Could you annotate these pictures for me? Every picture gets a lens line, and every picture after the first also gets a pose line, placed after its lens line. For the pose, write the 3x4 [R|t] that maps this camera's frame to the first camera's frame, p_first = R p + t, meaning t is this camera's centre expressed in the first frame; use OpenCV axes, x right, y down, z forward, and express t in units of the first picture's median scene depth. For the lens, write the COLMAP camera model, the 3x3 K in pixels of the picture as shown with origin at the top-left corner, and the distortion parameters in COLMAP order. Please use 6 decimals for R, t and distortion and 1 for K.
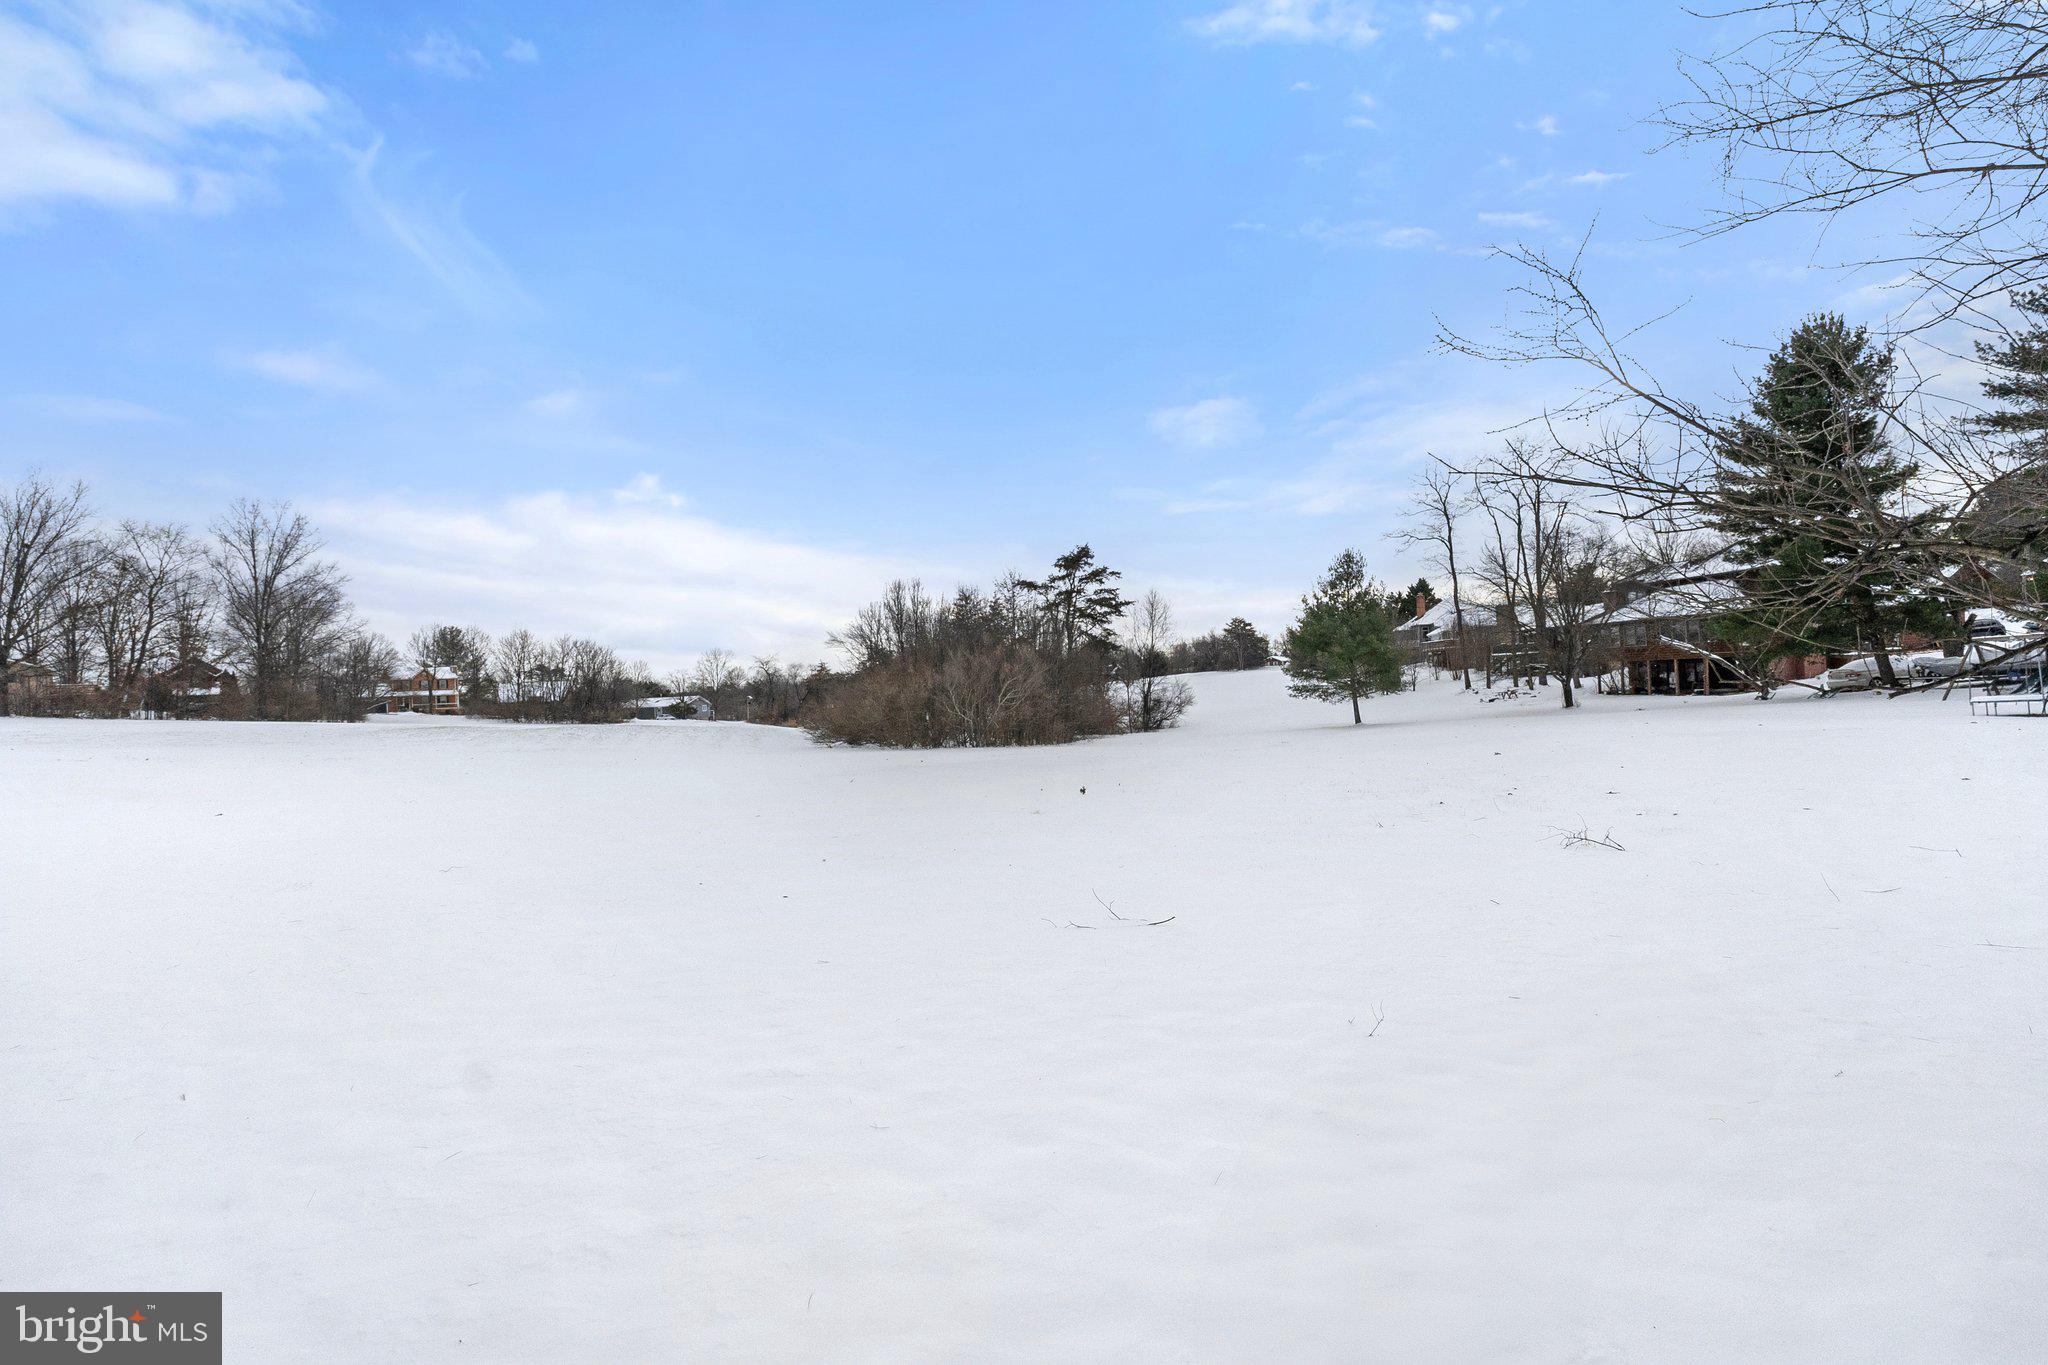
lens RADIAL K [[936.4, 0, 1024.0], [0, 936.4, 682.5], [0, 0, 1]] dist [-0.004107, -0.000259]
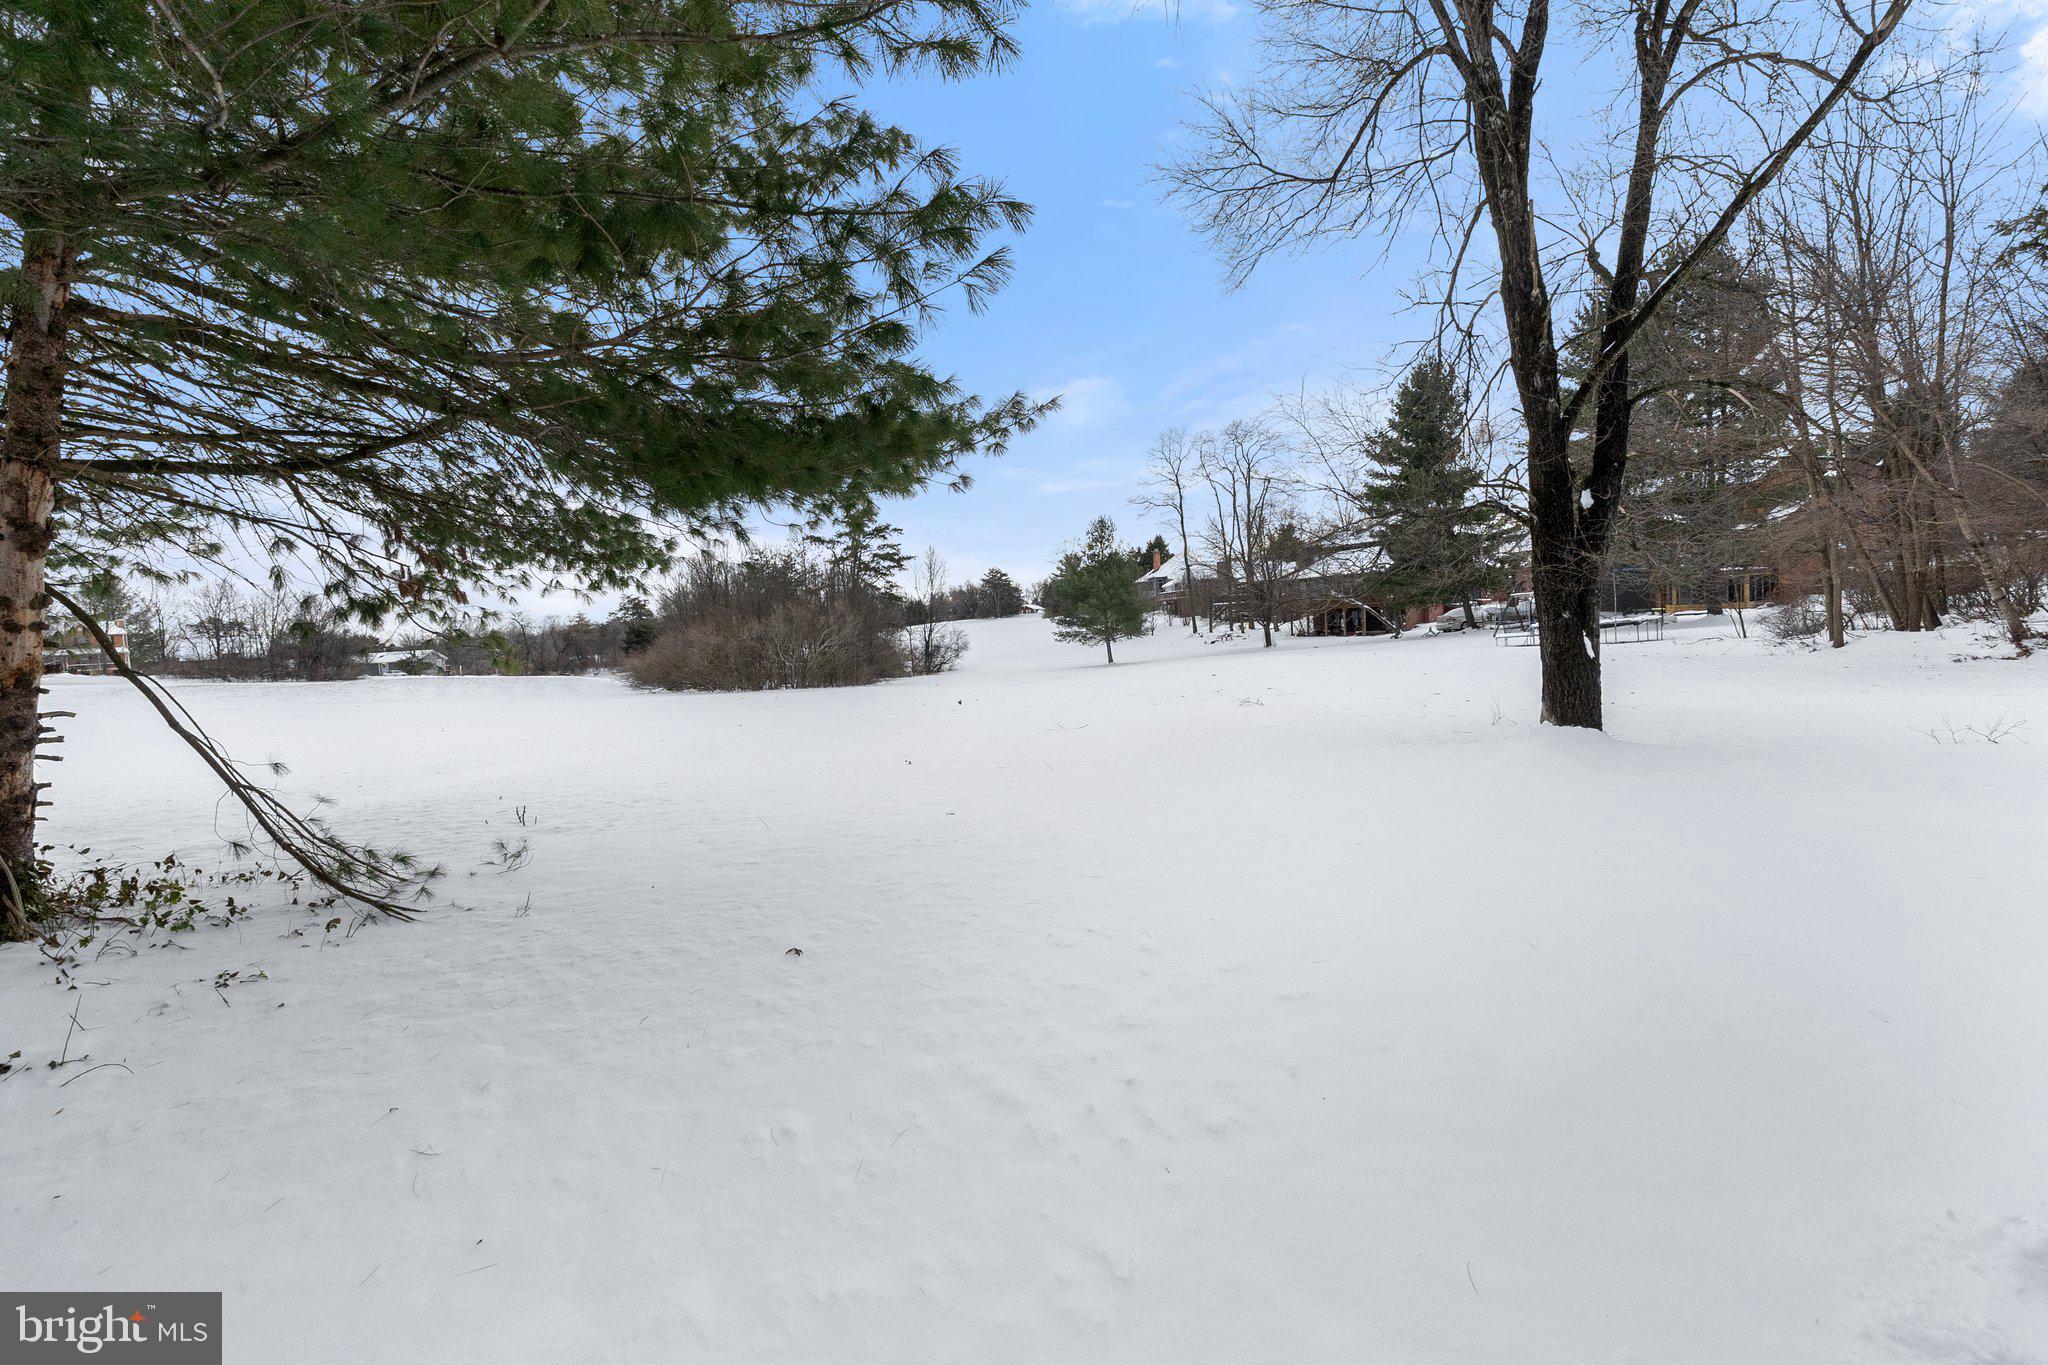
lens RADIAL K [[936.4, 0, 1024.0], [0, 936.4, 682.5], [0, 0, 1]] dist [-0.004107, -0.000259]
pose [[0.965800, -0.024092, 0.258167, -0.046330], [0.009836, 0.998361, 0.056370, 0.000229], [-0.259102, -0.051903, 0.964454, -0.098954]]
